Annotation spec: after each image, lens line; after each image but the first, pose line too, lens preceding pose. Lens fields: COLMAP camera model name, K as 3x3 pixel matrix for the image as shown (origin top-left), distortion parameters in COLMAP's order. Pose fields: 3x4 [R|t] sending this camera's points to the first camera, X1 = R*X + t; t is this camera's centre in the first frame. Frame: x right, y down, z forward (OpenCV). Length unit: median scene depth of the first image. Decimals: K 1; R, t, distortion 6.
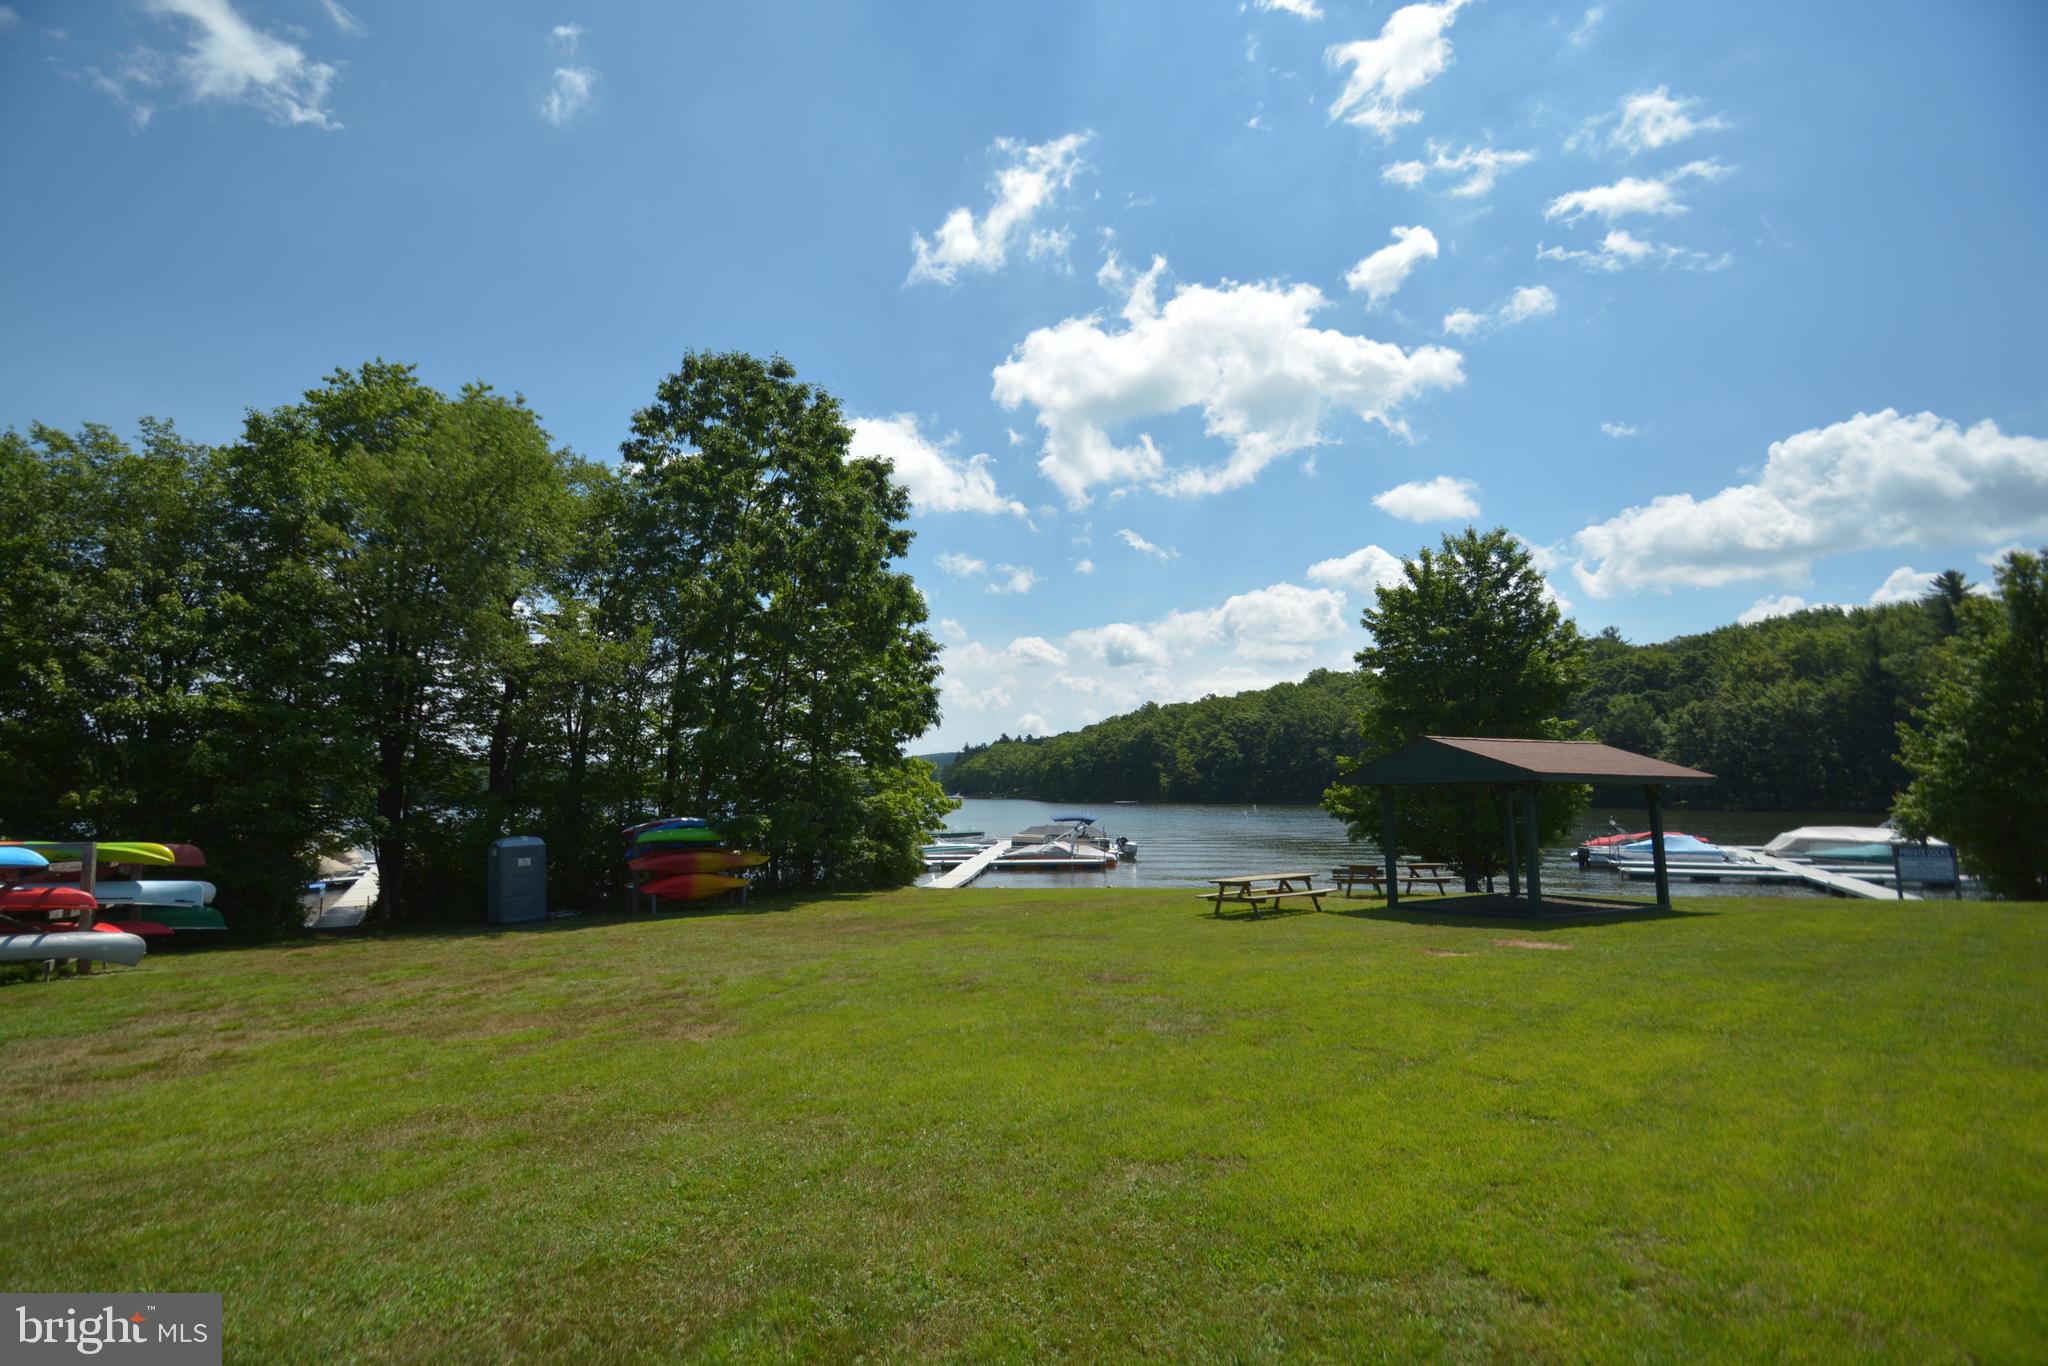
lens RADIAL K [[906.3, 0, 987.4], [0, 906.3, 700.5], [0, 0, 1]] dist [0.002891, -0.014519]
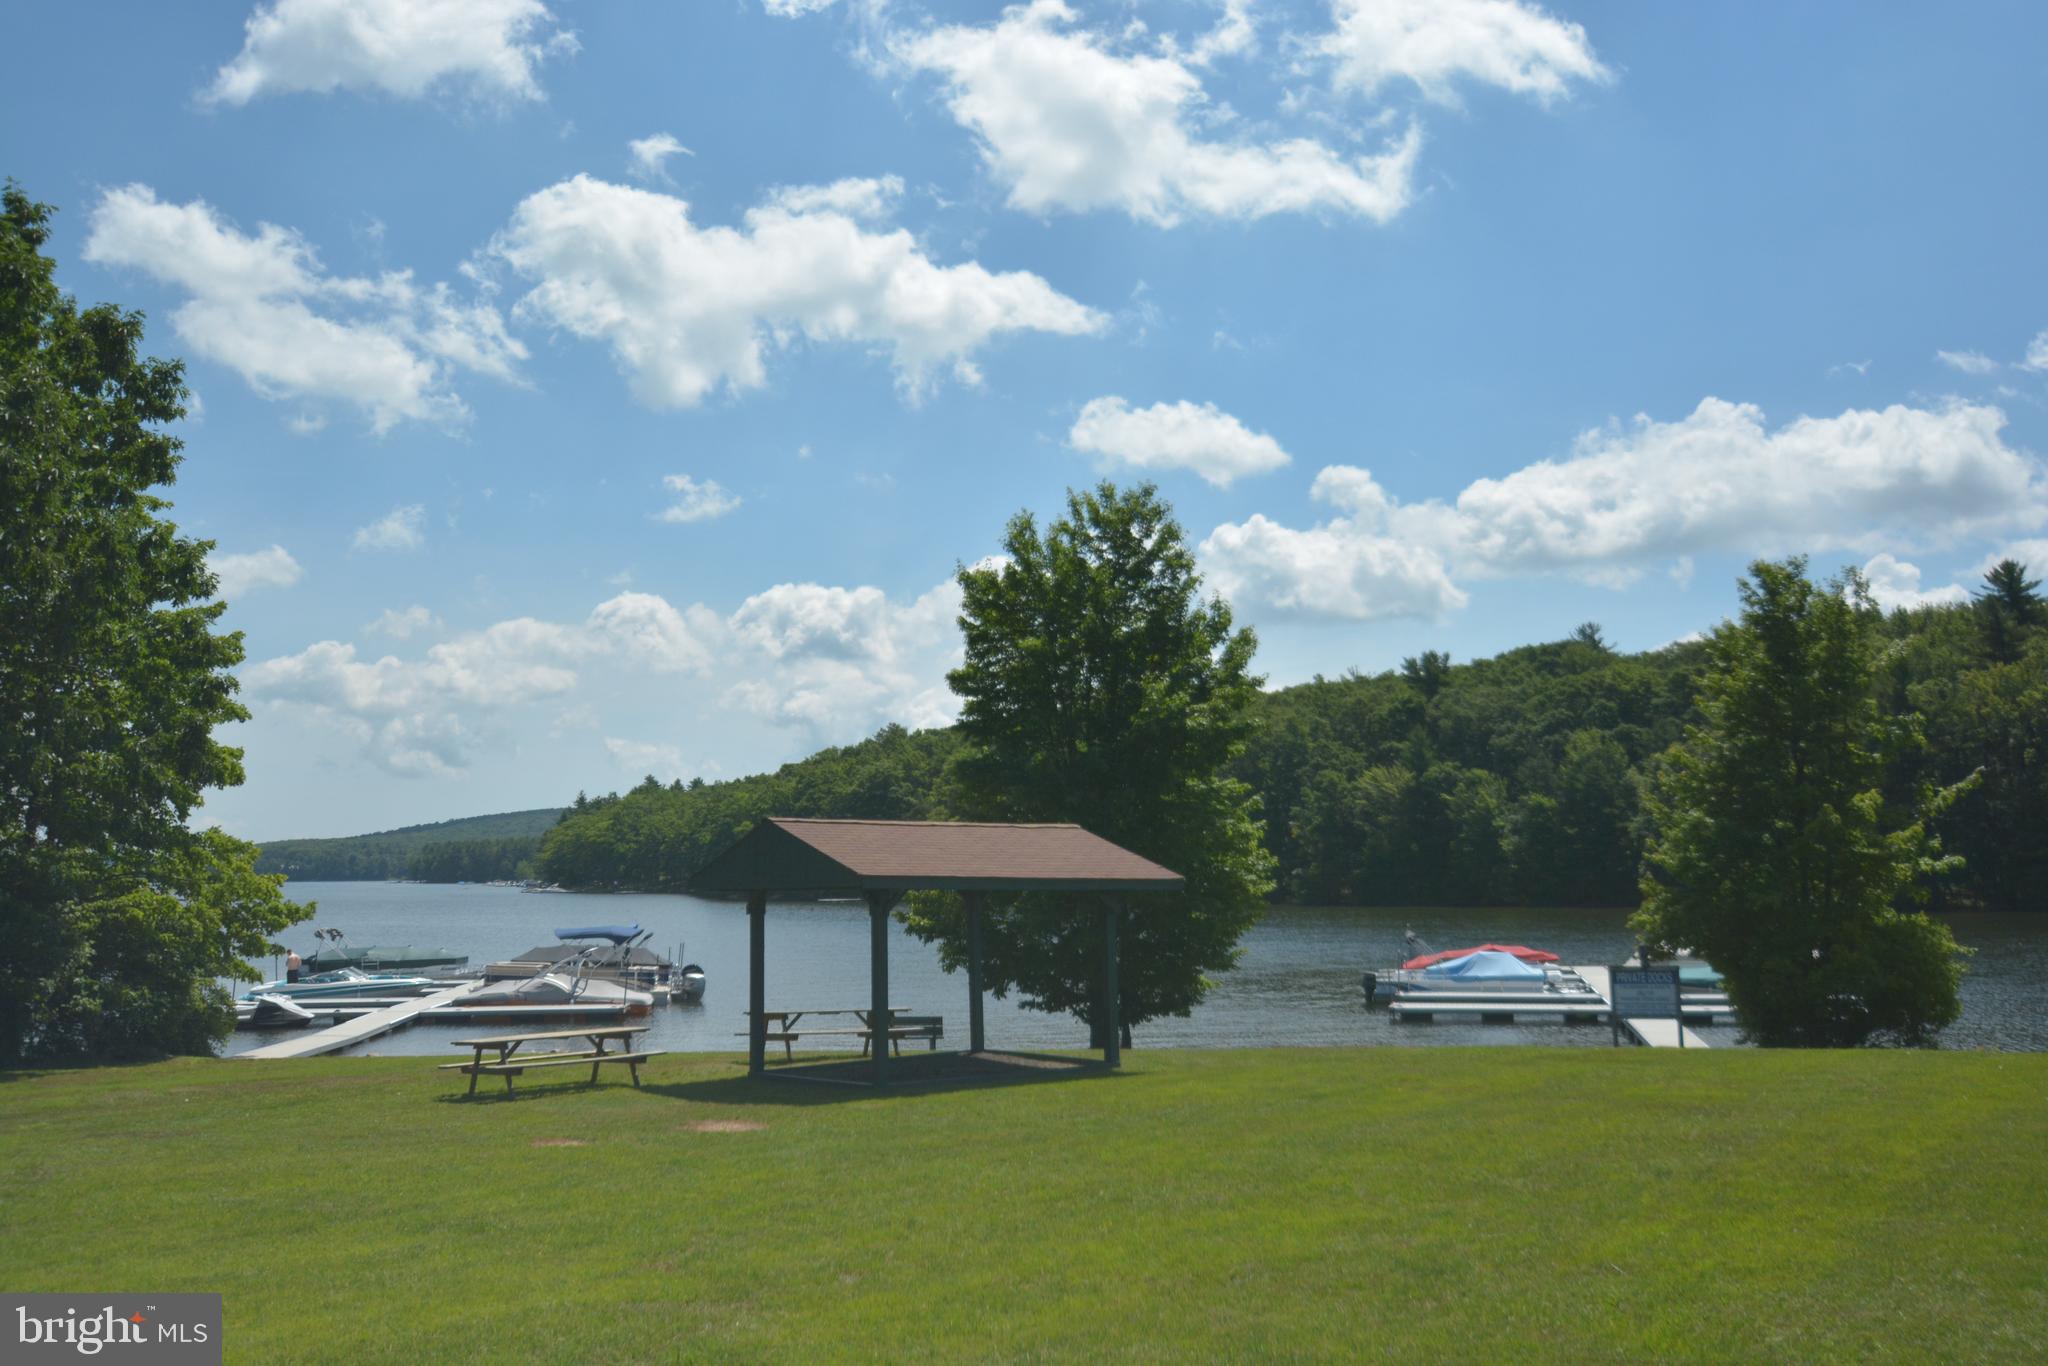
lens RADIAL K [[1610.9, 0, 1024.0], [0, 1610.9, 683.0], [0, 0, 1]] dist [-0.050420, -0.001642]
pose [[0.973991, 0.026236, 0.225062, 0.138145], [-0.021438, 0.999488, -0.023735, -0.012151], [-0.225570, 0.018293, 0.974055, -0.065443]]
